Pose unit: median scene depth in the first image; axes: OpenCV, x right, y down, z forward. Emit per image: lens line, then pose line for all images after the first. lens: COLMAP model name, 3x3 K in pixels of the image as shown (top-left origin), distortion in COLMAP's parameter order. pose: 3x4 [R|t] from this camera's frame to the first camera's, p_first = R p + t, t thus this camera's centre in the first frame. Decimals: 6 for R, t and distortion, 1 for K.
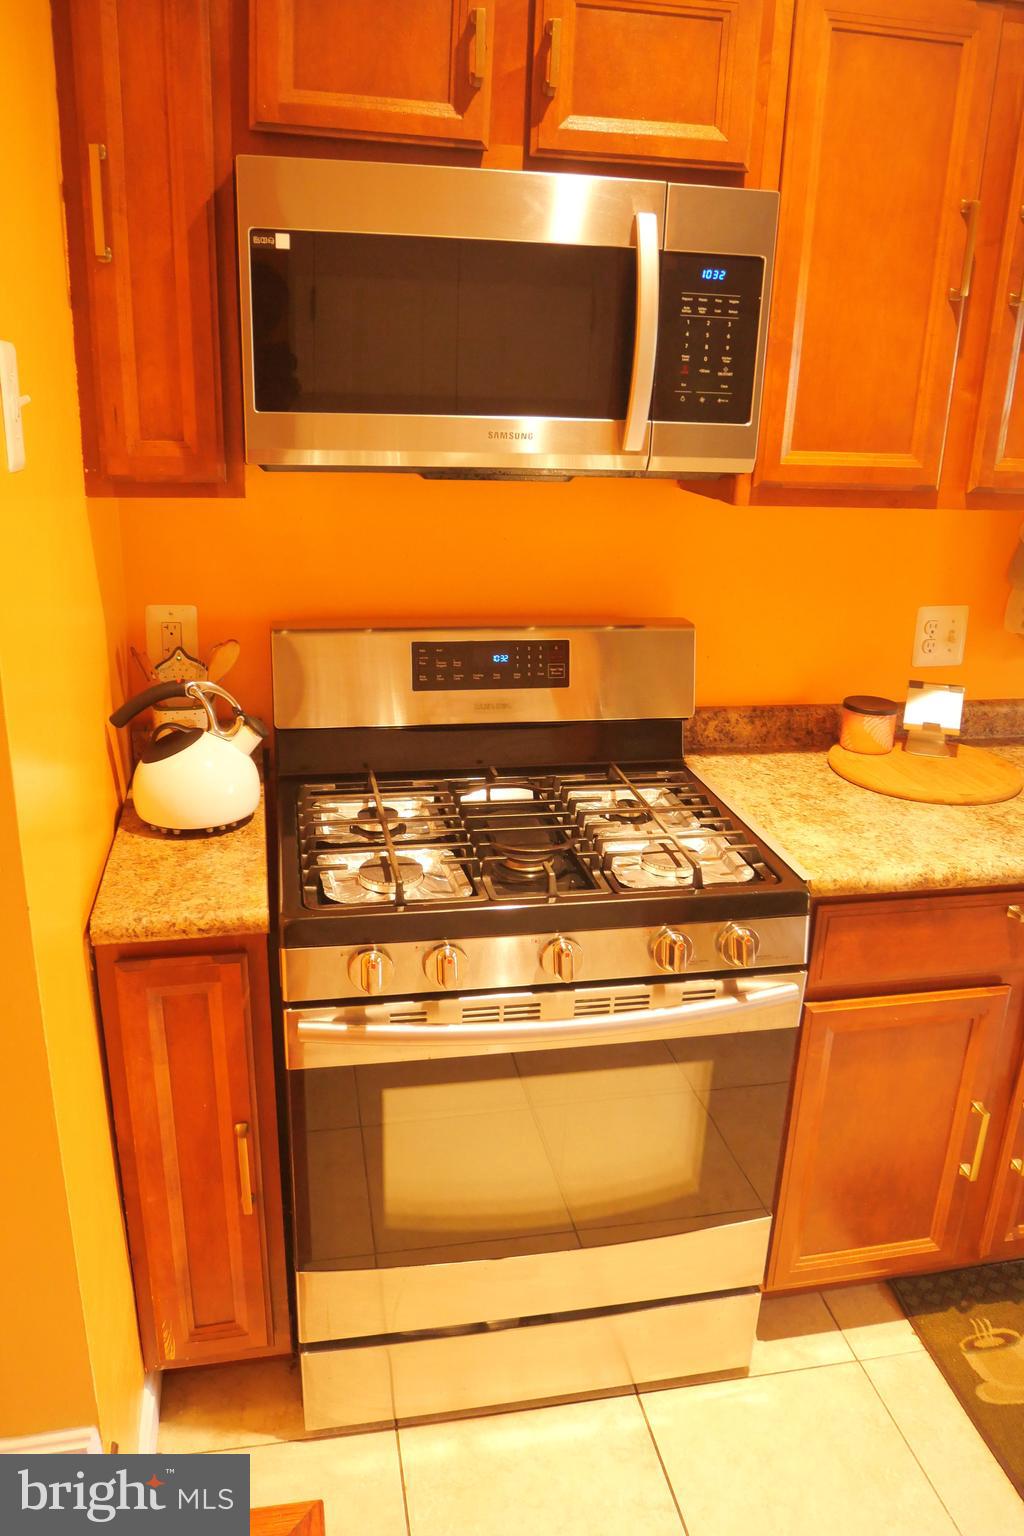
lens RADIAL K [[1126.3, 0, 506.8], [0, 1126.3, 765.2], [0, 0, 1]] dist [-0.070559, 0.027514]
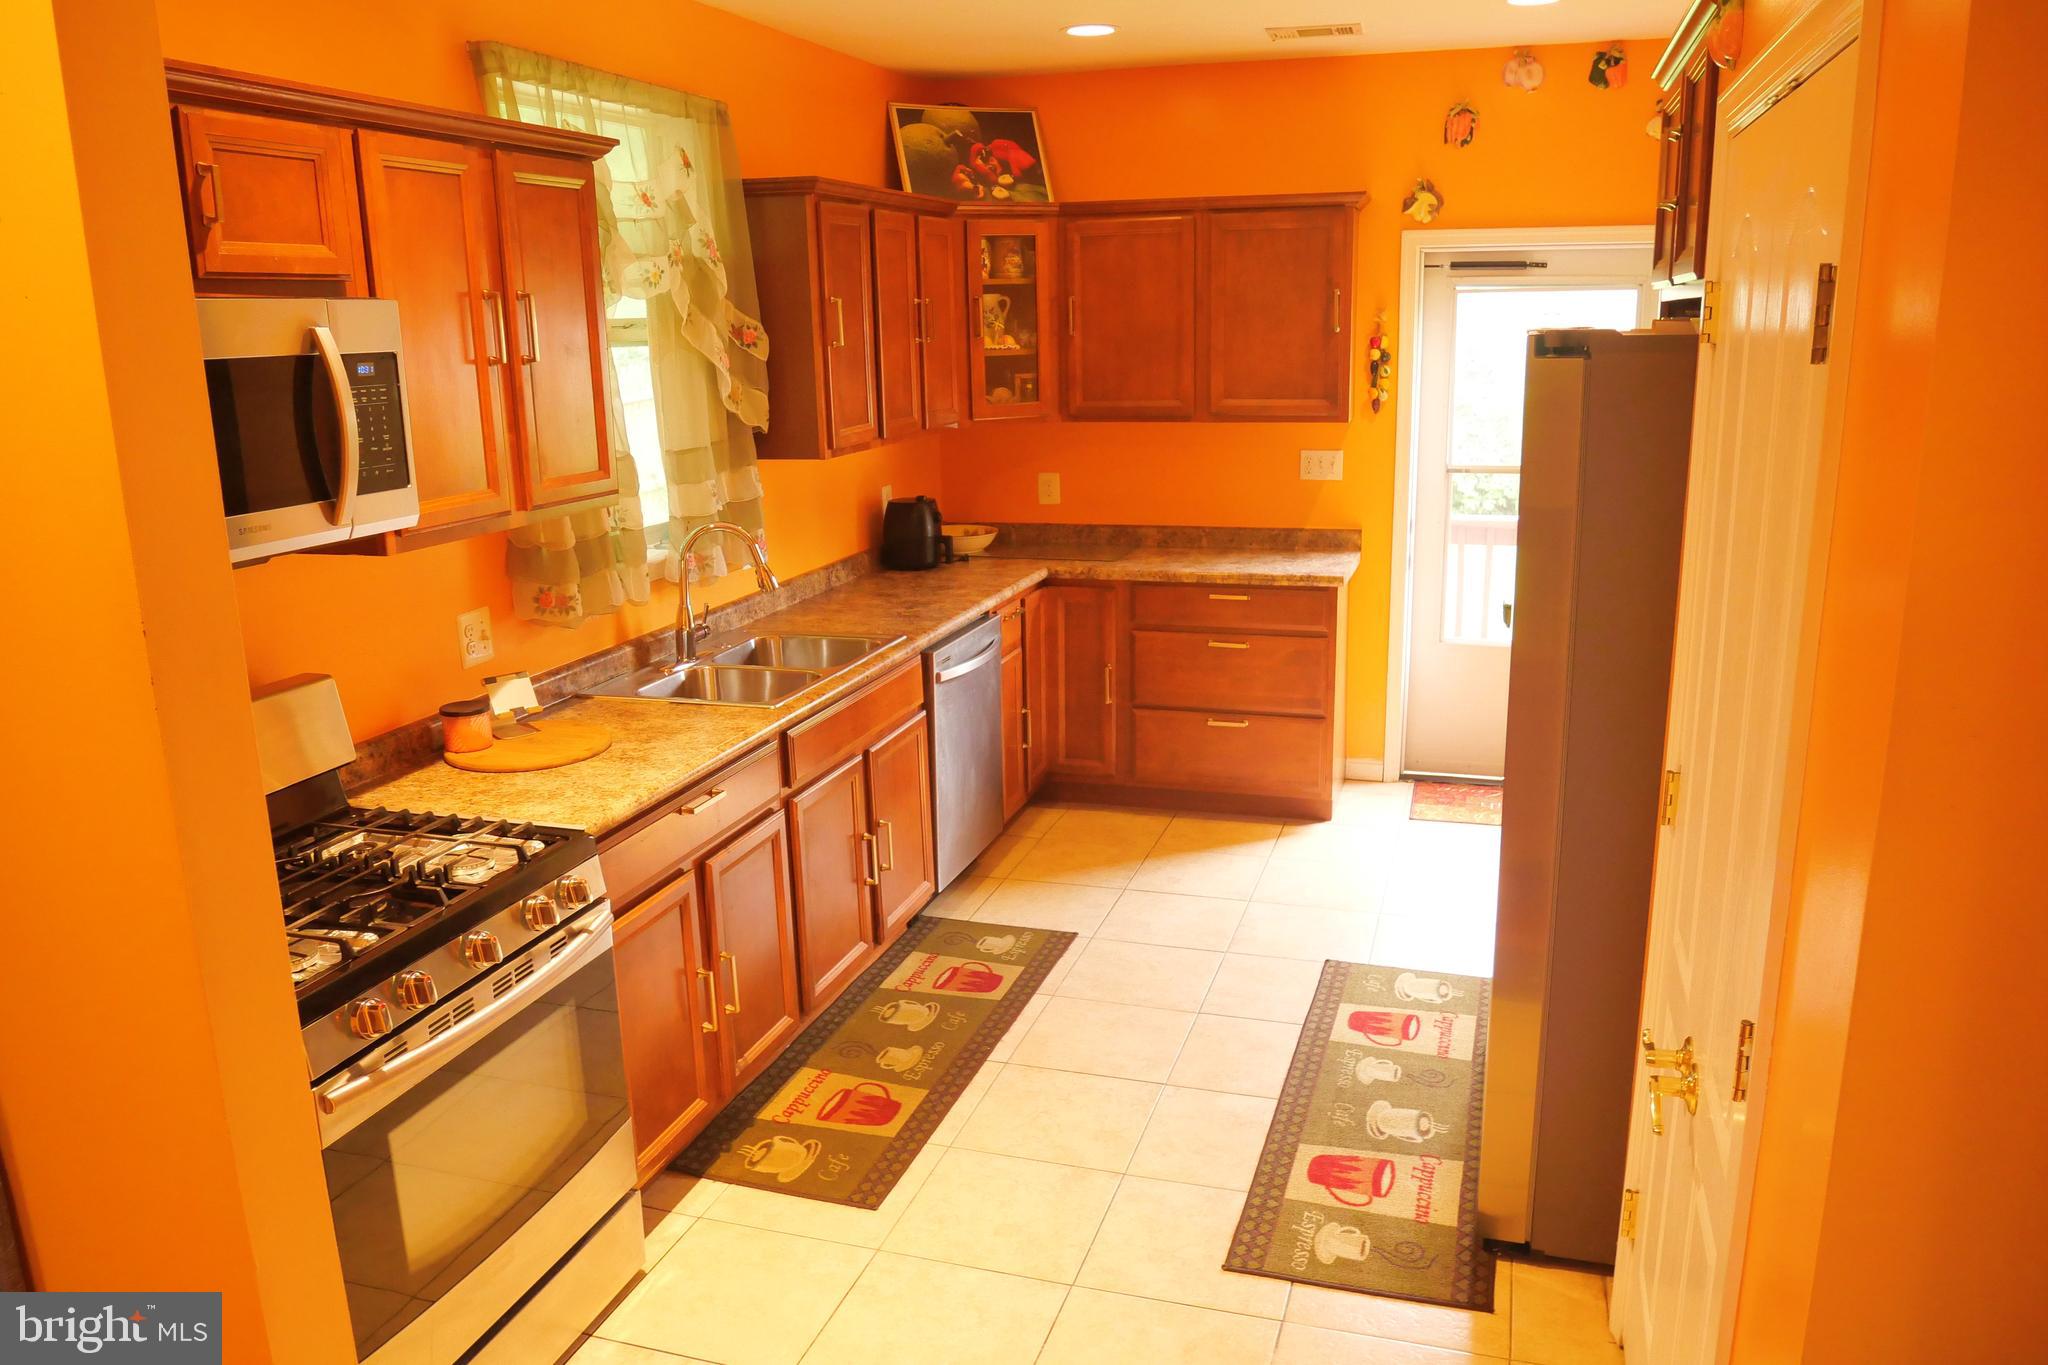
lens RADIAL K [[1501.7, 0, 1029.1], [0, 1501.7, 685.0], [0, 0, 1]] dist [-0.070559, 0.027514]
pose [[0.474585, -0.246568, 0.844969, -0.777937], [0.321092, 0.942309, 0.094628, -0.042495], [-0.819554, 0.226404, 0.526377, -0.287944]]
